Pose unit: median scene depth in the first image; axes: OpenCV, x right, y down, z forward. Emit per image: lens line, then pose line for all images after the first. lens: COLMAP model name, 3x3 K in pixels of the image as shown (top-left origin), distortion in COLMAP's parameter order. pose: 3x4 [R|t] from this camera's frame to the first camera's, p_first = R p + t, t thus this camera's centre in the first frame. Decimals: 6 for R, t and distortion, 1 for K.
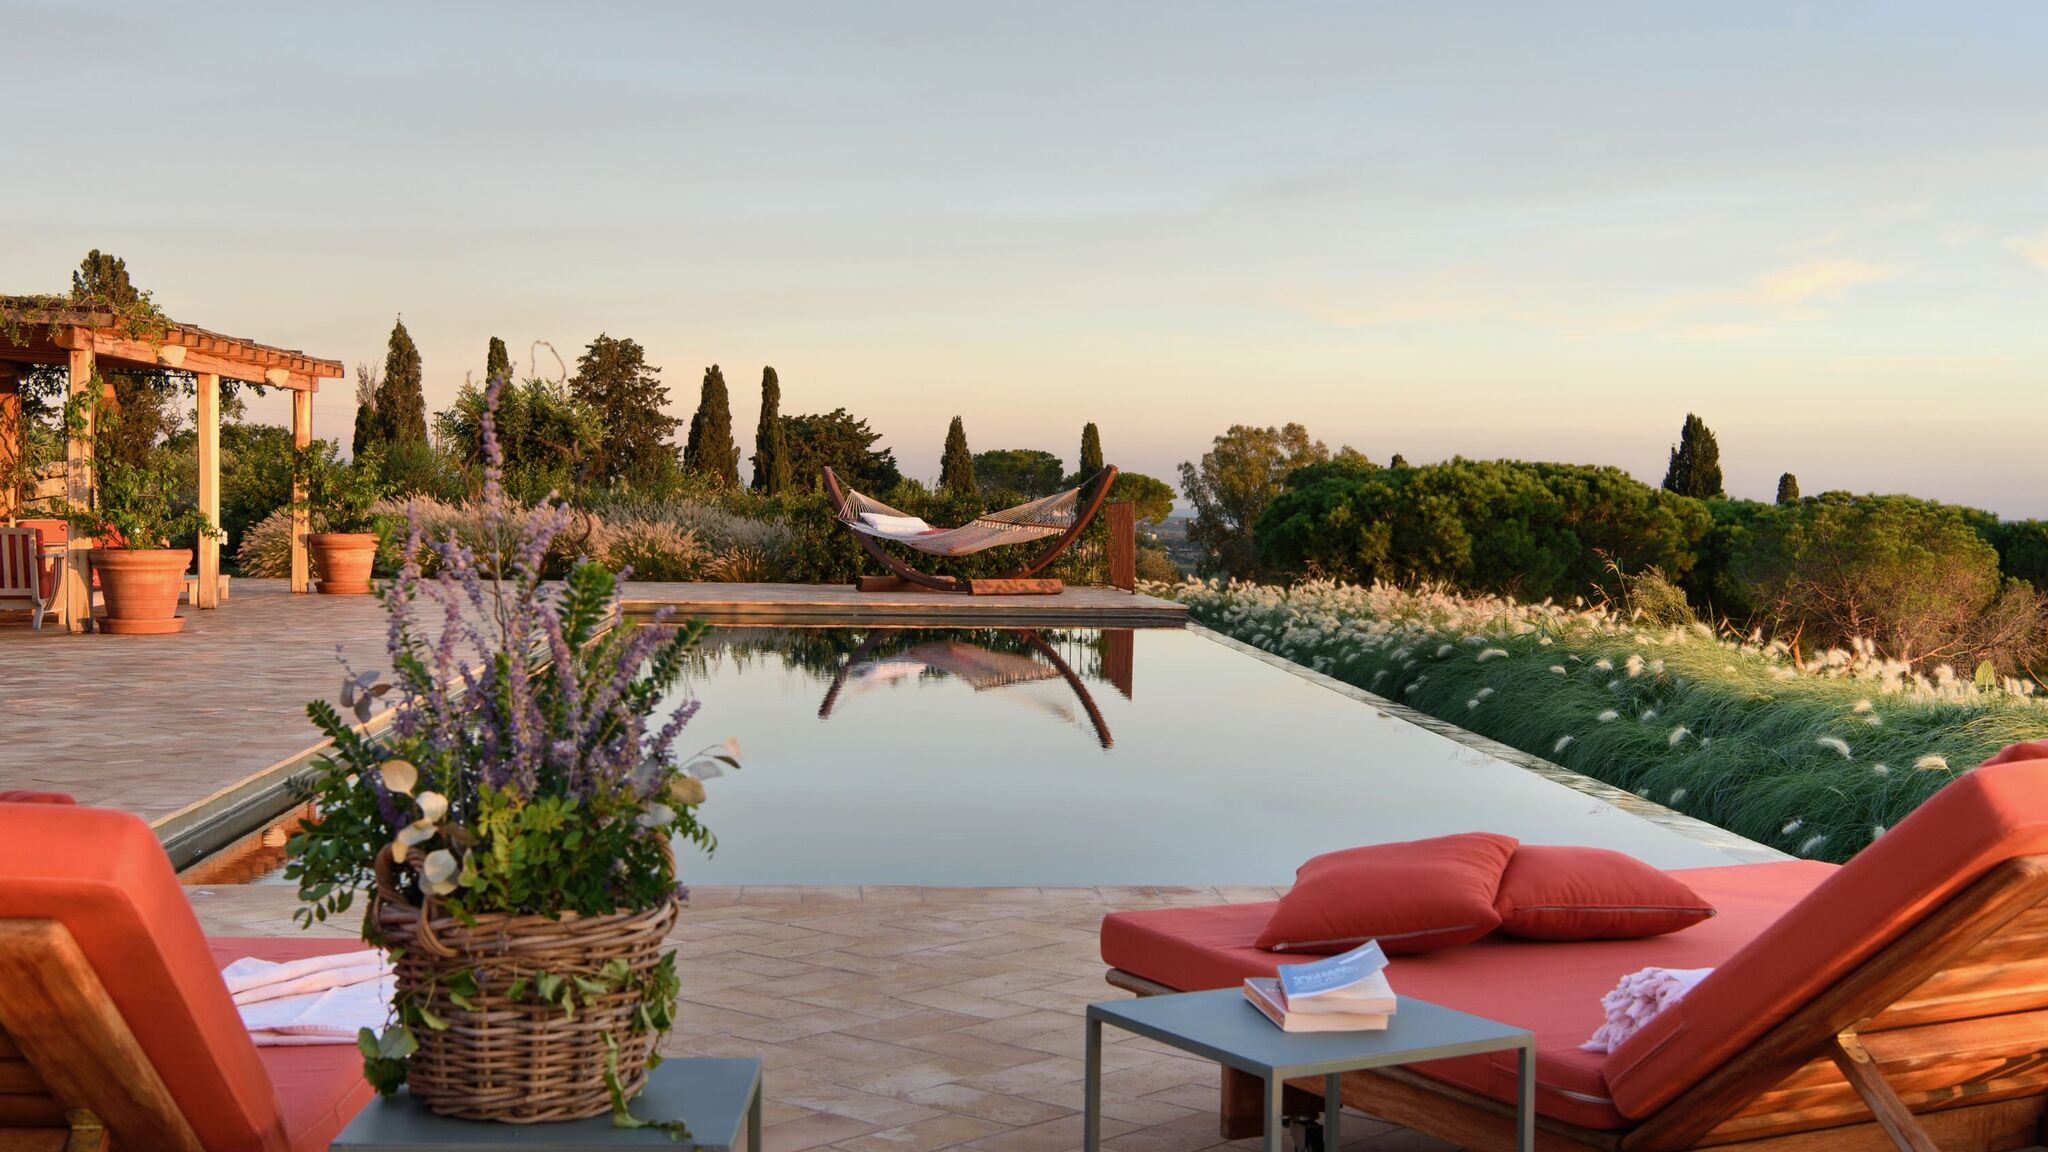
lens RADIAL K [[2747.9, 0, 1007.4], [0, 2747.9, 573.5], [0, 0, 1]] dist [0.021452, 0.000000]
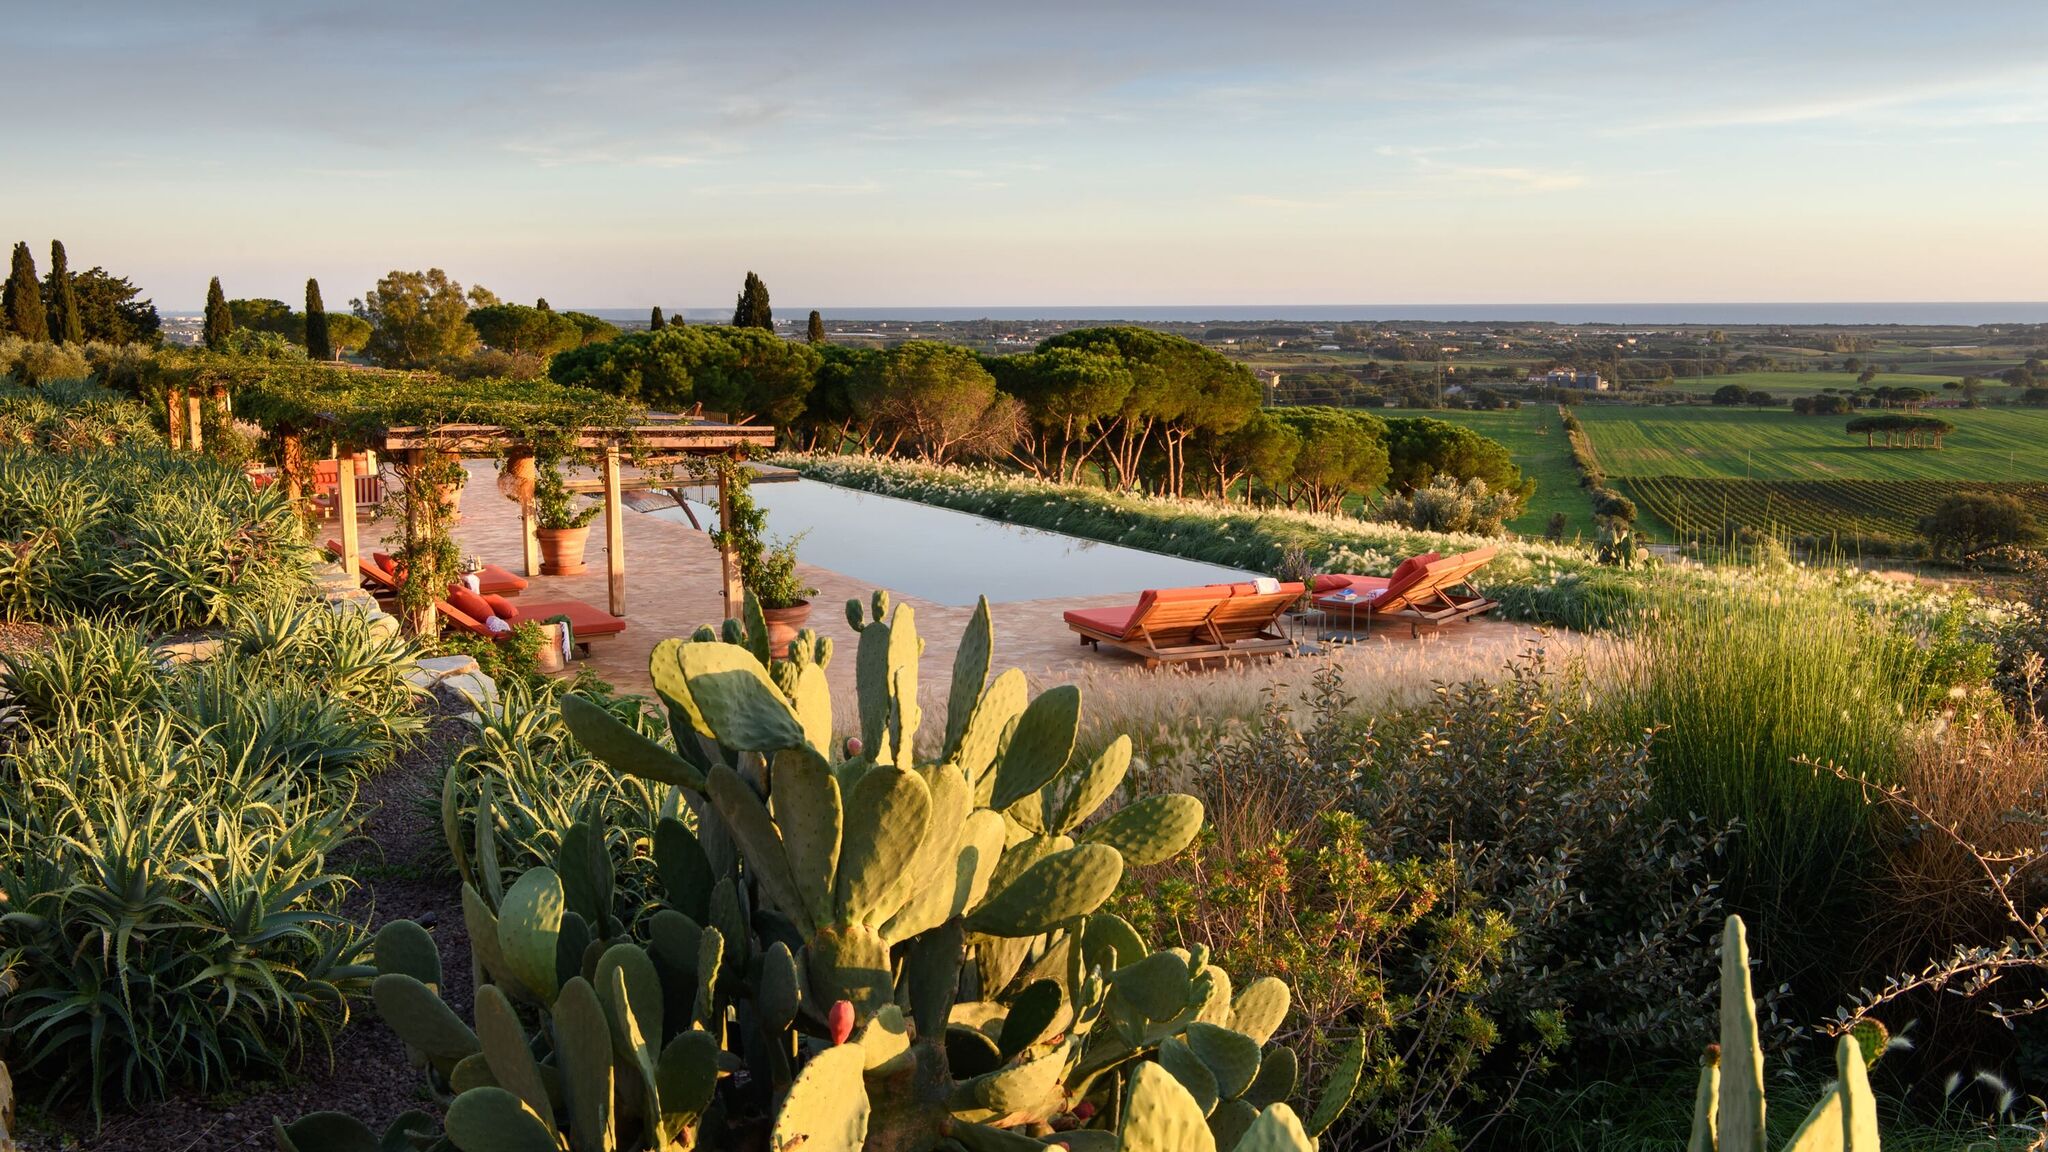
lens RADIAL K [[1974.5, 0, 1022.1], [0, 1974.5, 577.1], [0, 0, 1]] dist [0.027474, 0.000000]
pose [[0.916341, -0.073430, 0.393608, -0.058446], [0.030465, 0.992977, 0.114321, -0.011860], [-0.399238, -0.092765, 0.912142, -0.071006]]
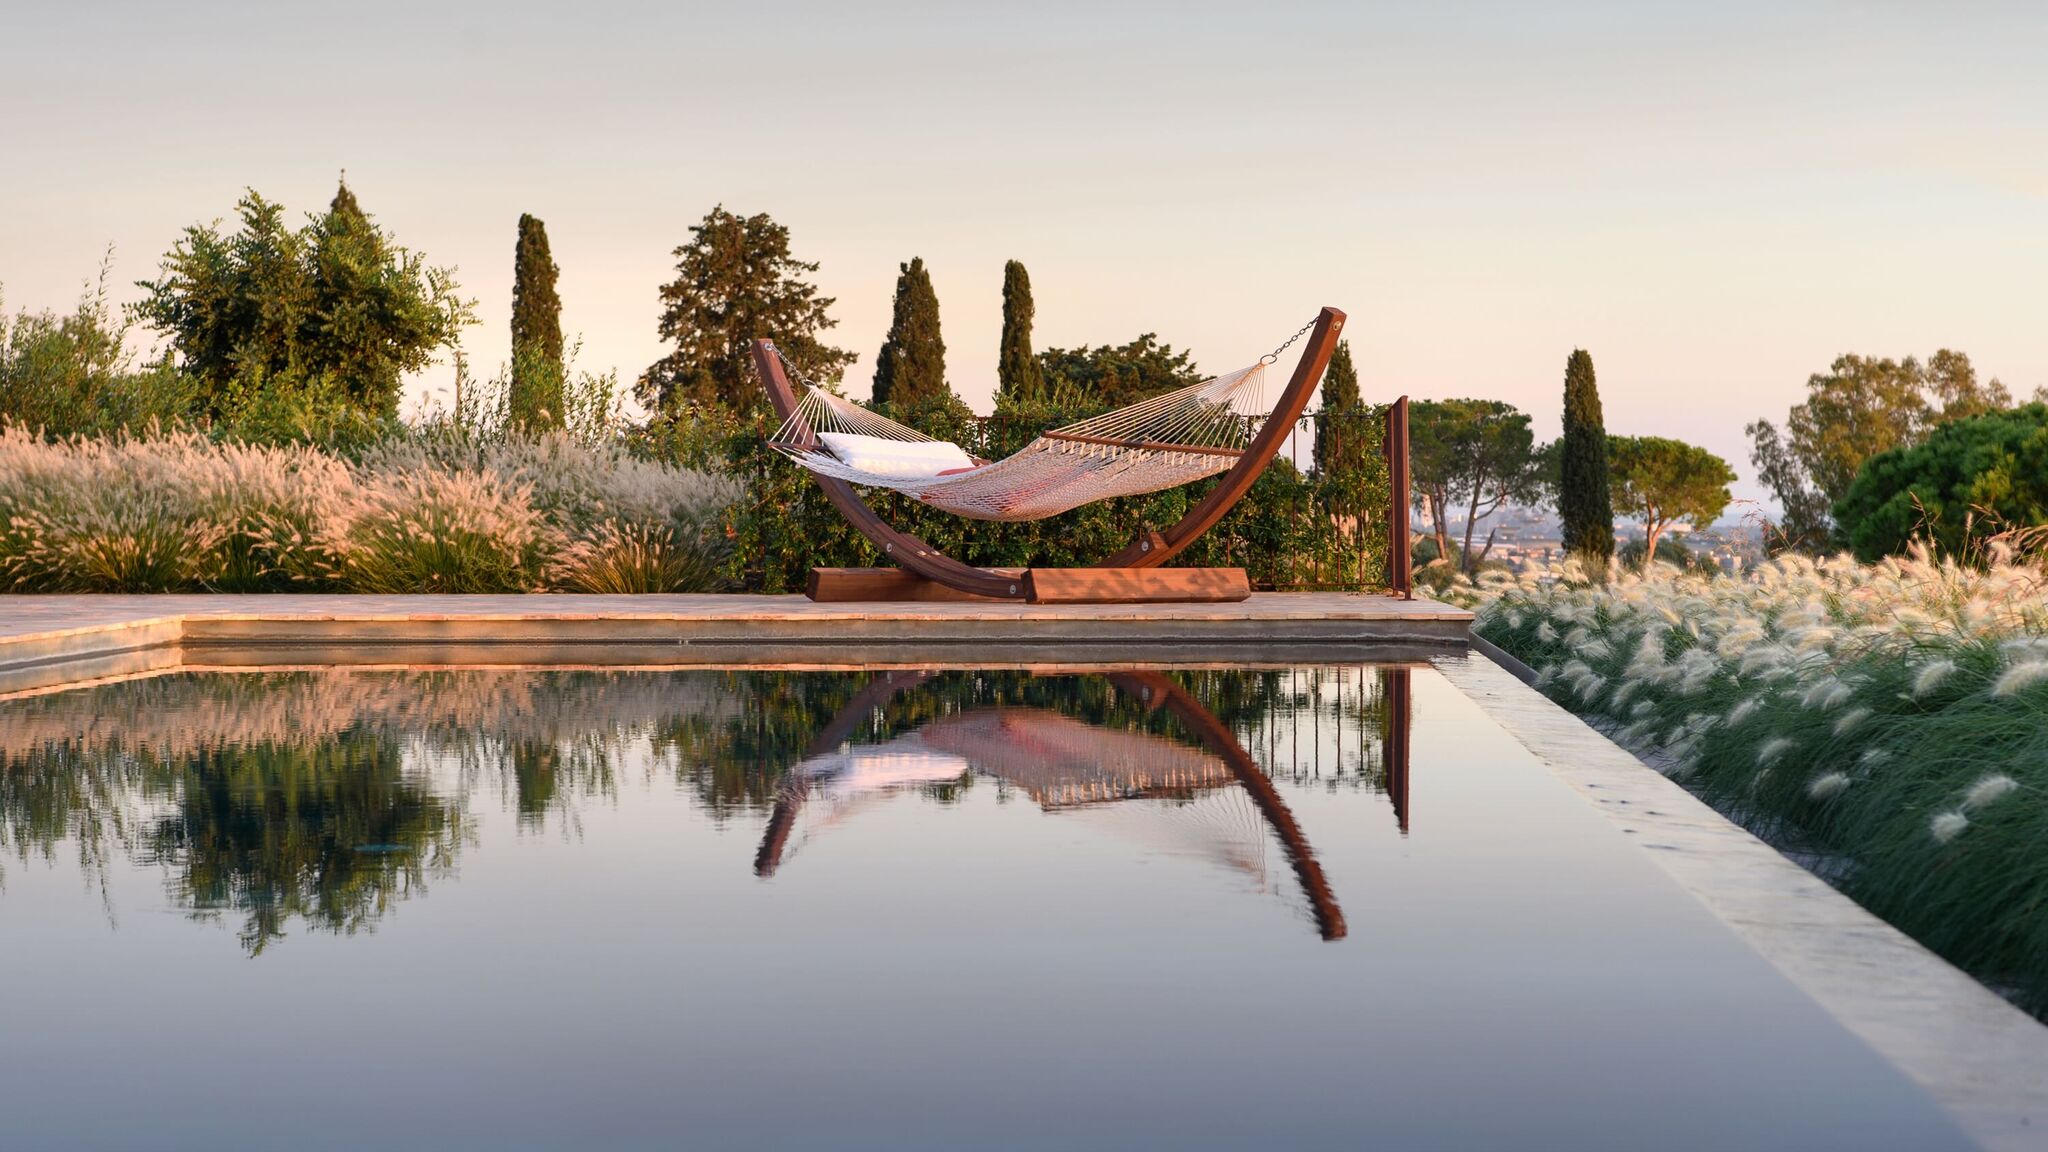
lens RADIAL K [[4656.2, 0, 1039.6], [0, 4656.2, 576.4], [0, 0, 1]] dist [0.018622, 0.000000]
pose [[0.995676, -0.012979, -0.091985, 0.008801], [0.012027, 0.999868, -0.010898, 0.001775], [0.092115, 0.009745, 0.995701, 0.034989]]
